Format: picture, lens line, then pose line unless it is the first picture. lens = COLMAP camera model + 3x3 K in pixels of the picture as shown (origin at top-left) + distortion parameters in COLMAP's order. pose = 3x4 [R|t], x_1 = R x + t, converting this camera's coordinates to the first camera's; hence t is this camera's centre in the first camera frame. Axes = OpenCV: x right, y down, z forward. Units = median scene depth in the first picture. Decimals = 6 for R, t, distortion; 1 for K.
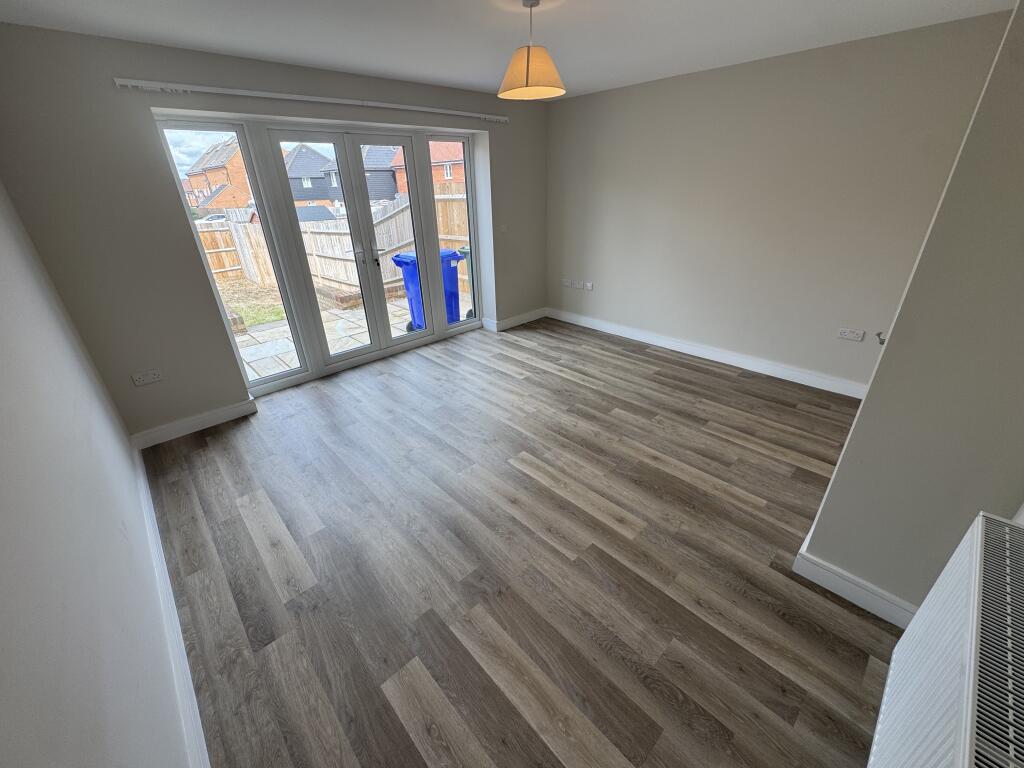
lens RADIAL K [[410.1, 0, 512.0], [0, 410.1, 384.0], [0, 0, 1]] dist [-0.008820, -0.000147]
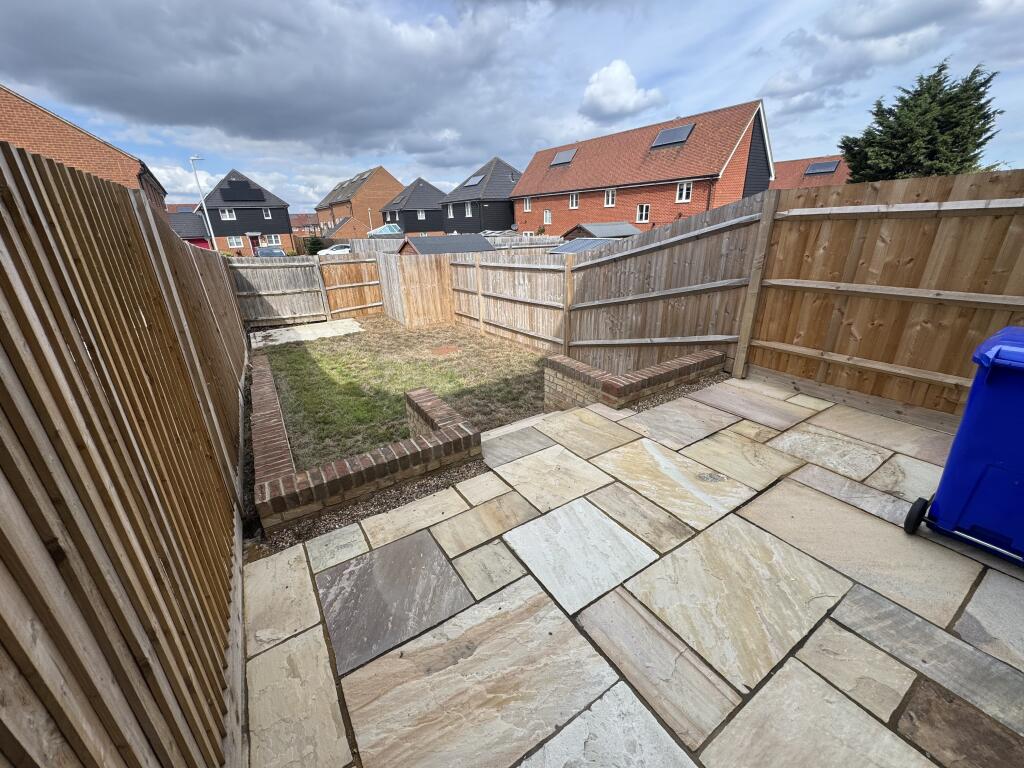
lens RADIAL K [[410.1, 0, 512.0], [0, 410.1, 384.0], [0, 0, 1]] dist [-0.008820, -0.000147]
pose [[0.981292, 0.064761, -0.181308, -0.241846], [-0.077003, 0.995144, -0.061312, -0.090080], [0.176456, 0.074126, 0.981513, 0.224295]]
